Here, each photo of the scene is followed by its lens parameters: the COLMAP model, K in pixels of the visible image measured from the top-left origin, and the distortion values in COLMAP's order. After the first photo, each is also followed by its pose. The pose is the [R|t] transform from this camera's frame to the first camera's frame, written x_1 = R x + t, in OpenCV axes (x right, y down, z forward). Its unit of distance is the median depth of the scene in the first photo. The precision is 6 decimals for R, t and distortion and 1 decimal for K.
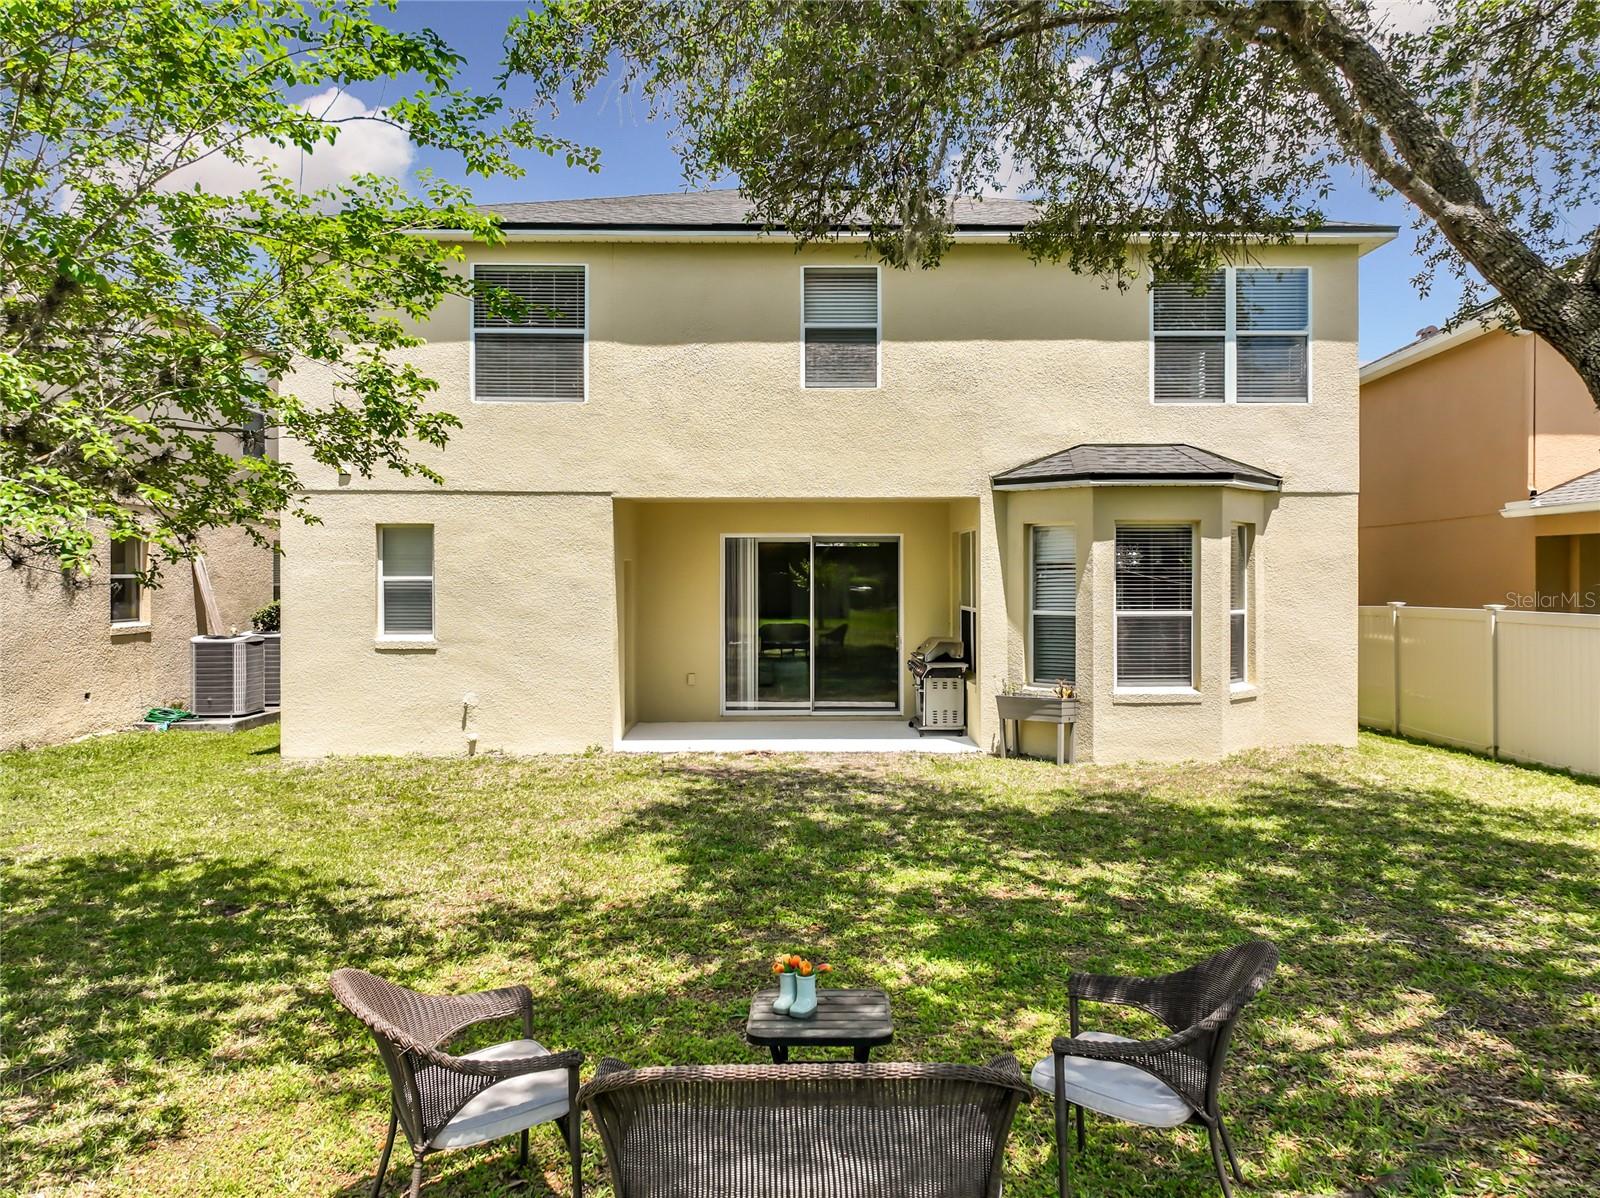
lens RADIAL K [[1124.5, 0, 802.7], [0, 1124.5, 575.5], [0, 0, 1]] dist [0.001675, 0.007705]
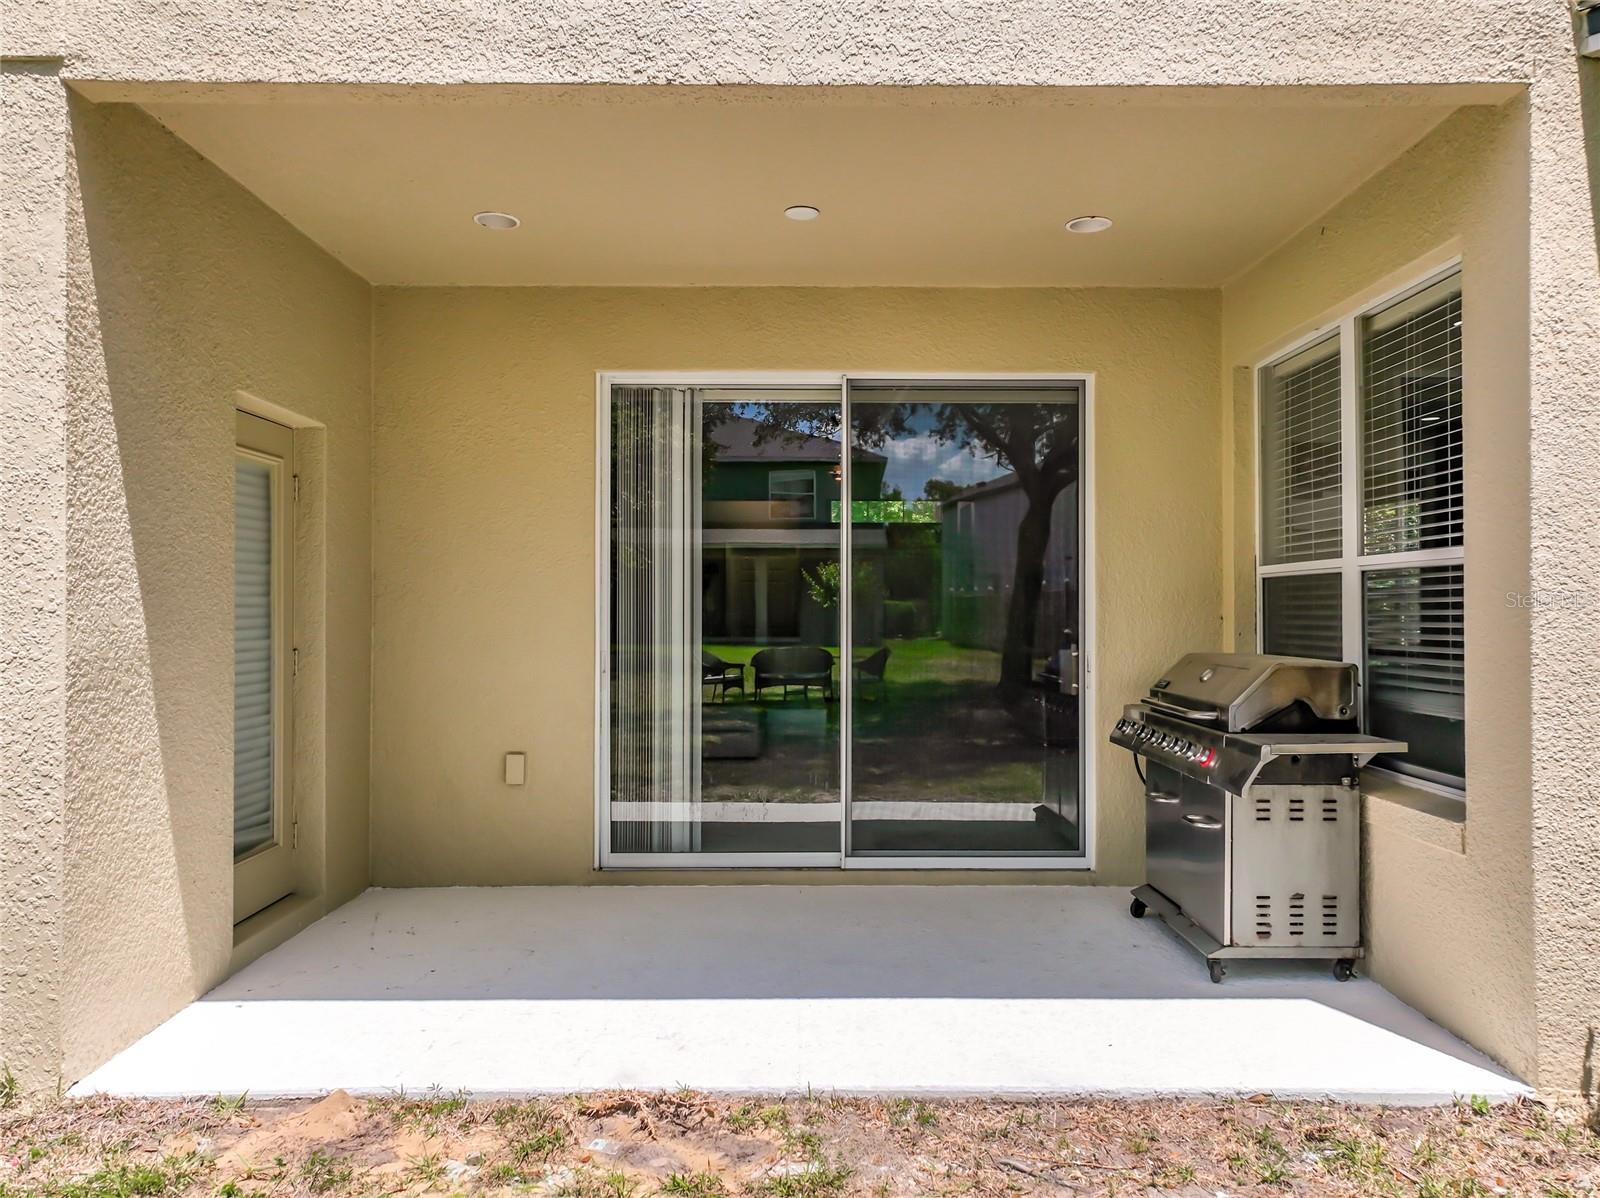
lens RADIAL K [[1110.2, 0, 804.2], [0, 1110.2, 596.1], [0, 0, 1]] dist [-0.001136, 0.006286]
pose [[0.999927, 0.002031, -0.011903, -0.001171], [-0.002214, 0.999878, -0.015444, 0.049500], [0.011871, 0.015470, 0.999810, 0.761410]]
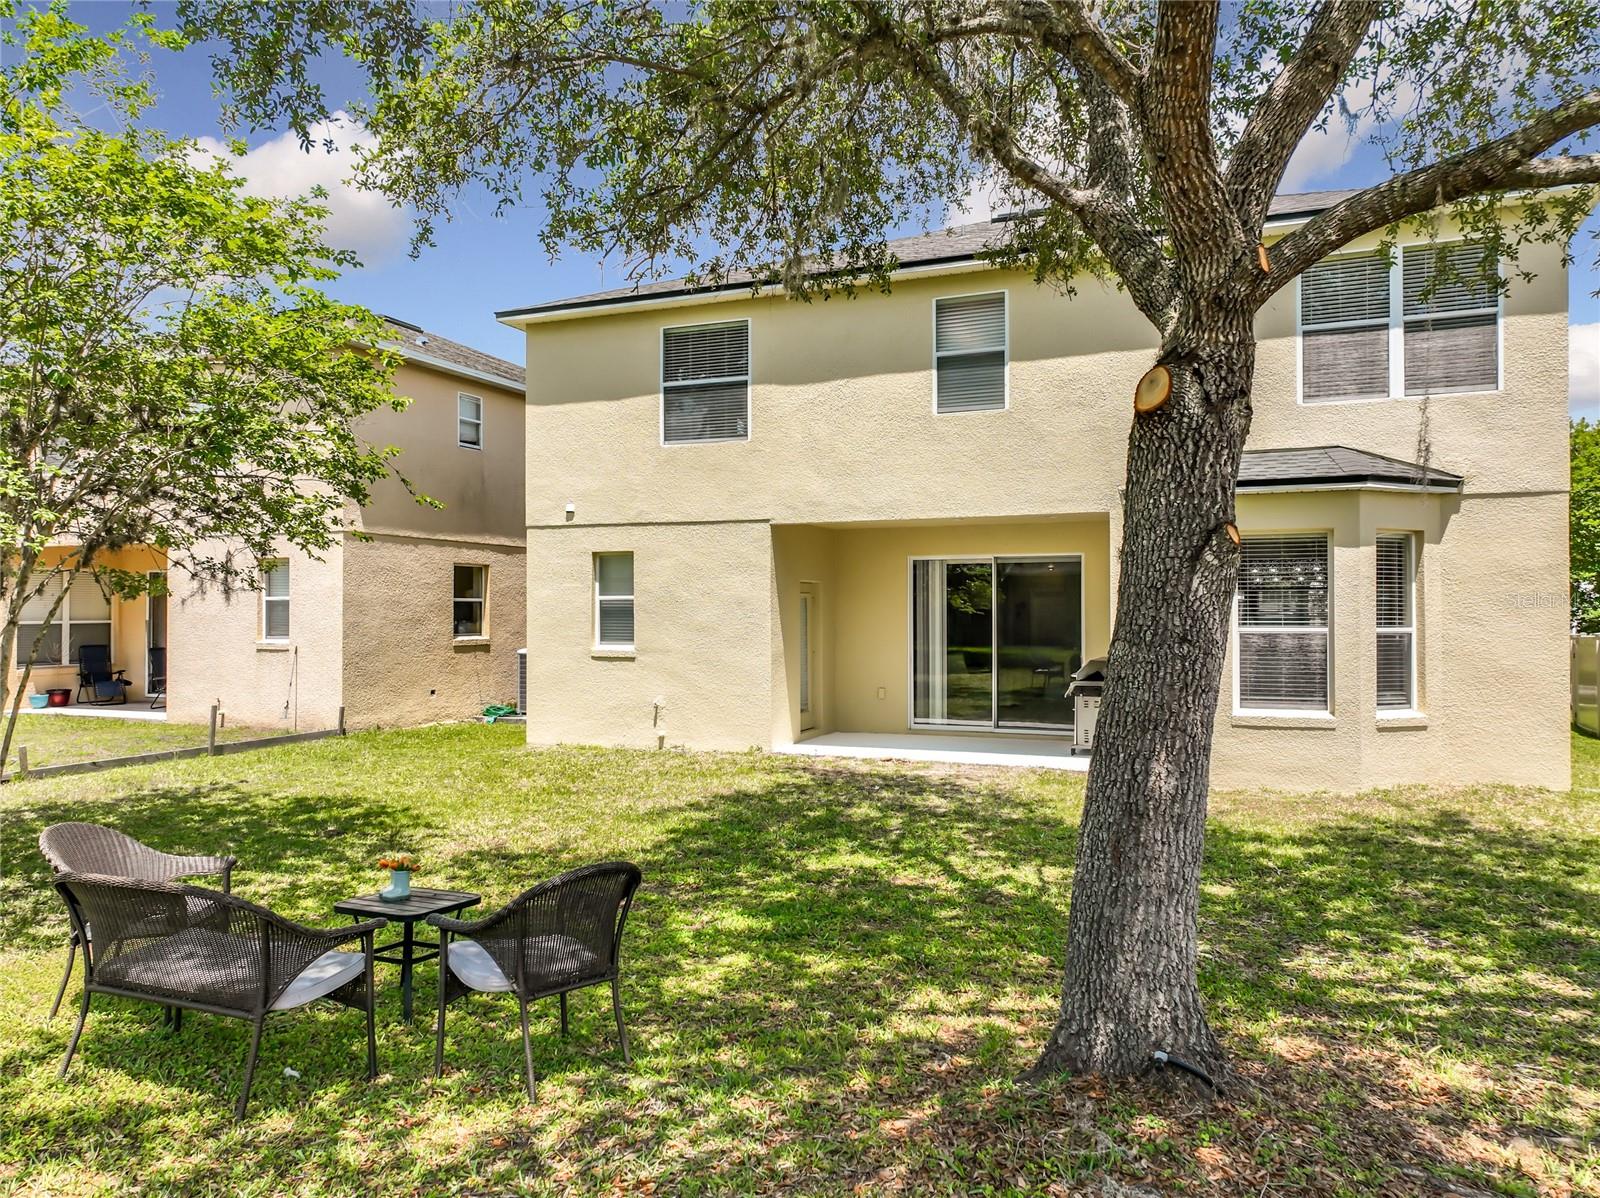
lens RADIAL K [[1122.1, 0, 815.9], [0, 1122.1, 600.3], [0, 0, 1]] dist [0.001425, 0.009202]
pose [[0.917852, -0.004145, -0.396902, 0.316012], [-0.000324, 0.999937, -0.011194, 0.018908], [0.396923, 0.010403, 0.917793, -0.002978]]
